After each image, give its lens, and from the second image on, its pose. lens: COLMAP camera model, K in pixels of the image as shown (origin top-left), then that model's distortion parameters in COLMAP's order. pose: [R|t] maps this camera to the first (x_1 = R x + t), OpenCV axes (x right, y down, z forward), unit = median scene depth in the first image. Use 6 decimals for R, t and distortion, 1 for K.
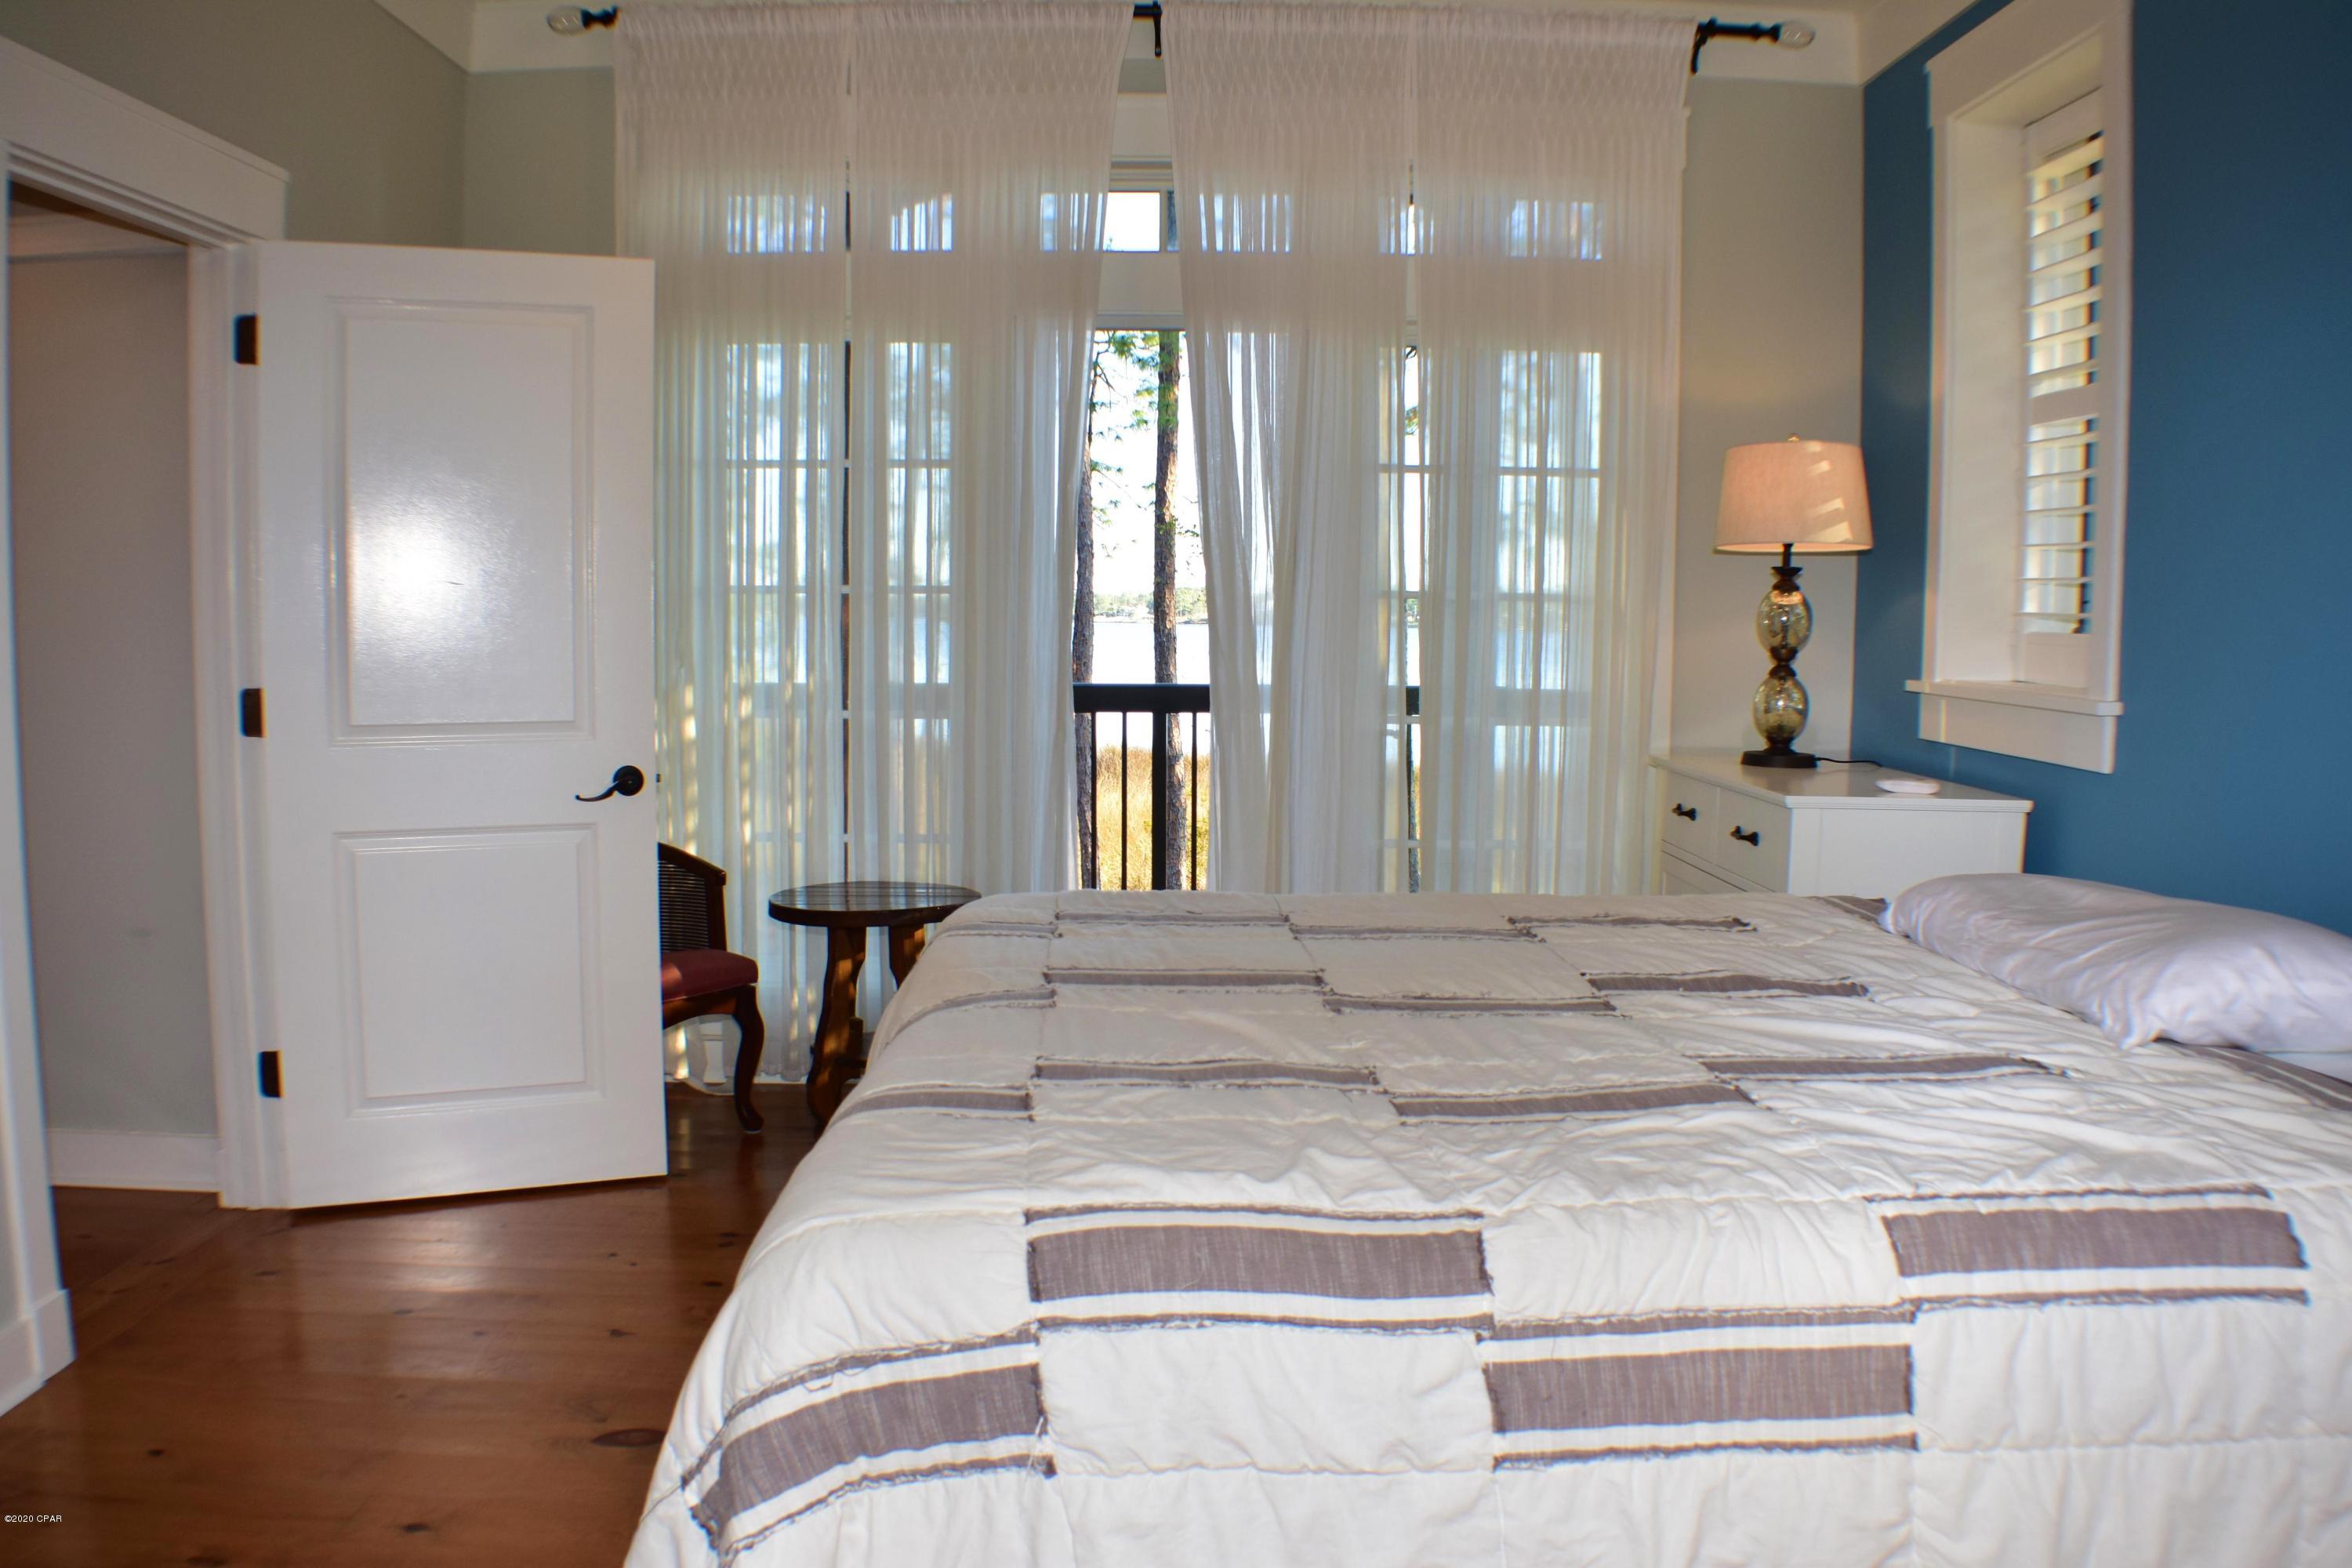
lens RADIAL K [[1769.9, 0, 1176.0], [0, 1769.9, 784.0], [0, 0, 1]] dist [-0.002091, -0.000323]
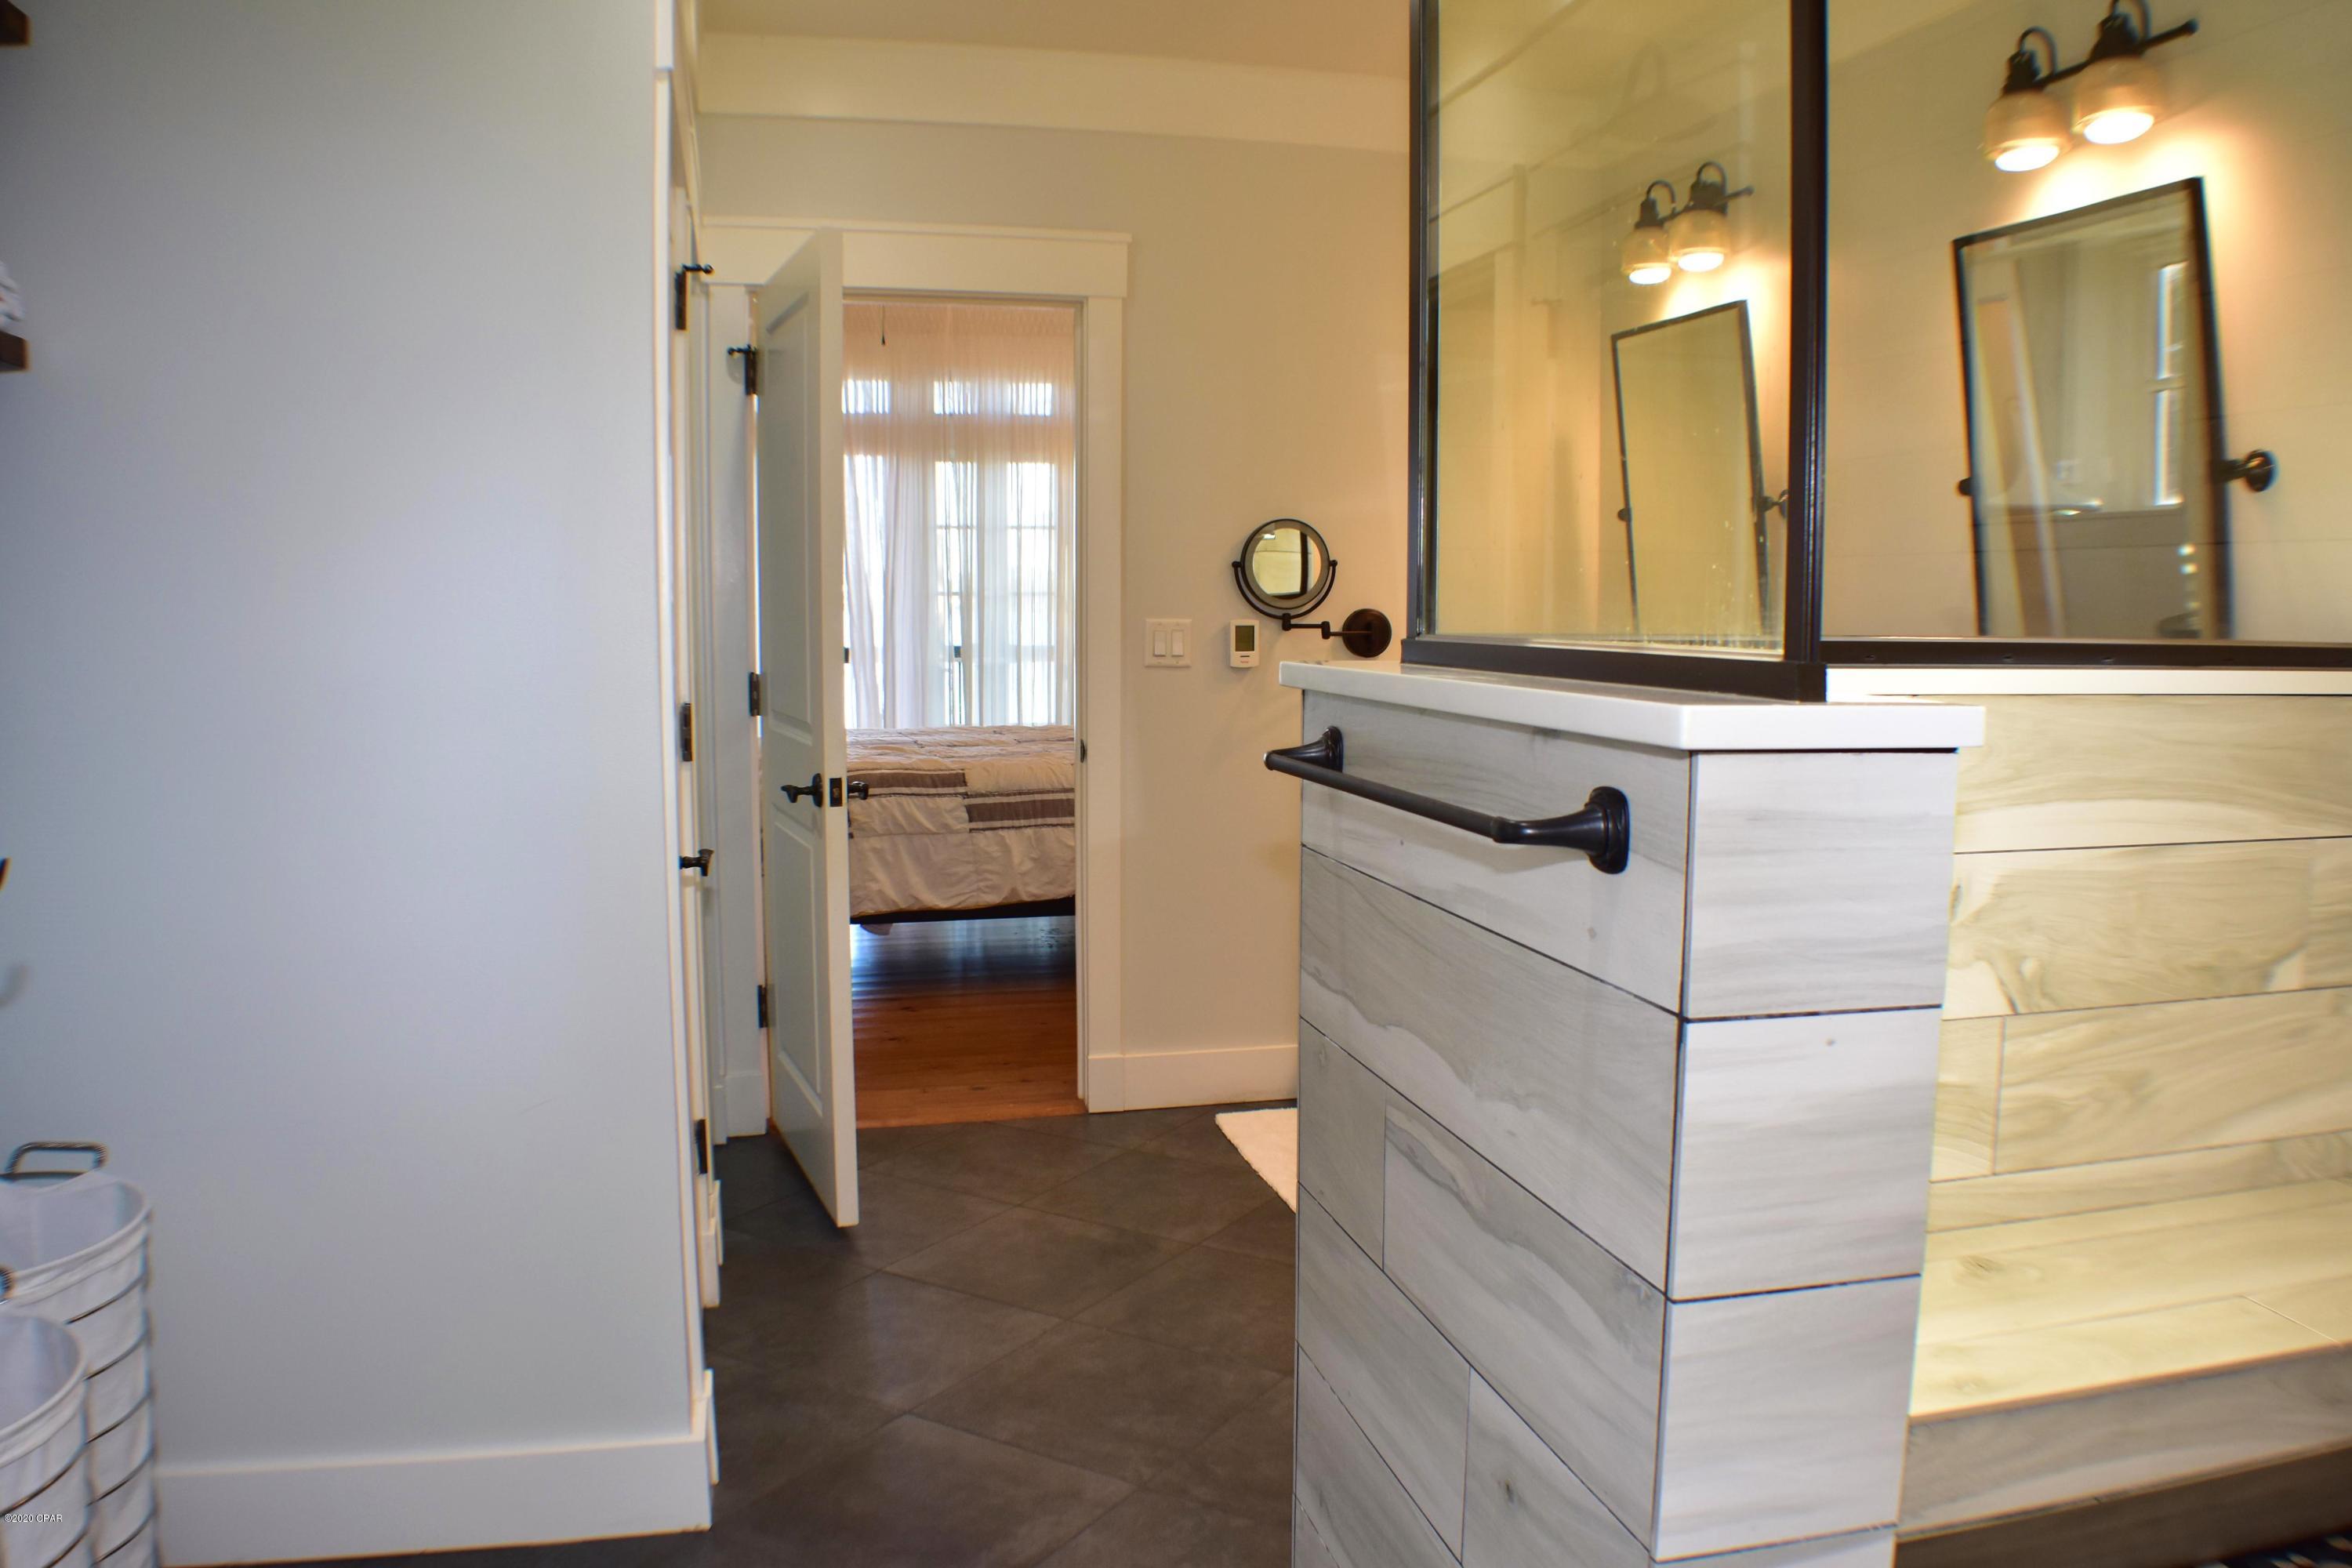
lens RADIAL K [[1769.9, 0, 1176.0], [0, 1769.9, 784.0], [0, 0, 1]] dist [-0.002091, -0.000323]
pose [[0.971295, -0.021082, 0.236943, -0.281435], [0.020470, 0.999778, 0.005042, 0.272298], [-0.236996, -0.000047, 0.971511, -2.755929]]
